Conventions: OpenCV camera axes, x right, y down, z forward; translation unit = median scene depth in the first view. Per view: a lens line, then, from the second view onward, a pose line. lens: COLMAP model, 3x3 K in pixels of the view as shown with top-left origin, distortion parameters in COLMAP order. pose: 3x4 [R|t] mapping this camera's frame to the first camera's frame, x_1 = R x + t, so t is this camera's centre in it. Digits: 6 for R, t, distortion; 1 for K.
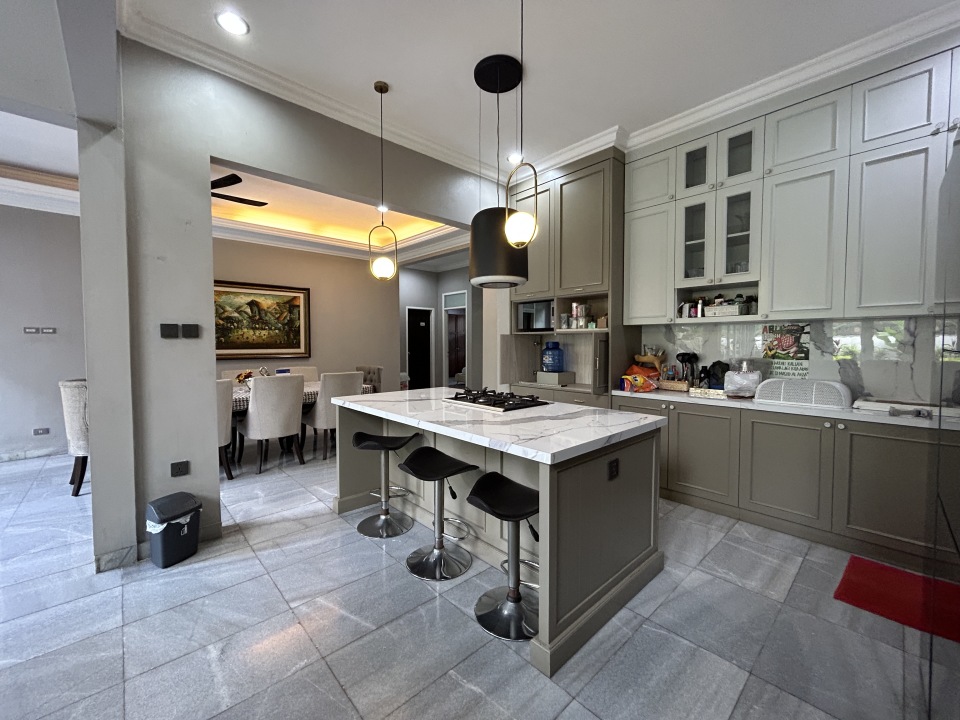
lens RADIAL K [[390.0, 0, 477.9], [0, 390.0, 357.8], [0, 0, 1]] dist [0.001030, 0.000097]
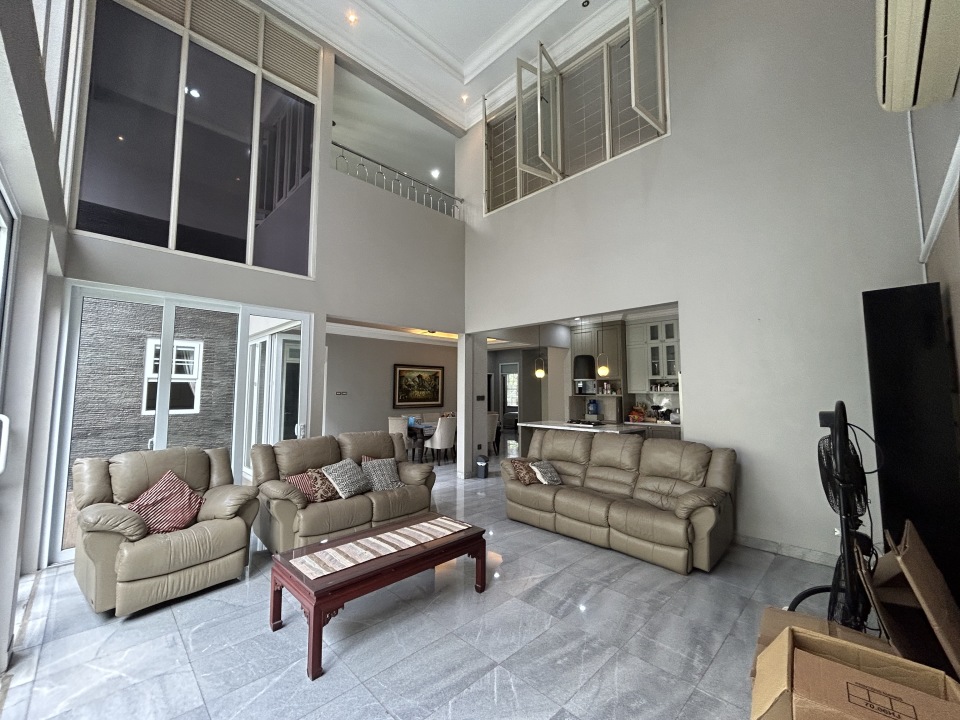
lens RADIAL K [[390.0, 0, 477.9], [0, 390.0, 357.8], [0, 0, 1]] dist [0.001030, 0.000097]
pose [[0.999432, 0.006508, 0.033076, -0.666633], [-0.002389, 0.992393, -0.123088, -0.006659], [-0.033625, 0.122939, 0.991844, -1.448950]]
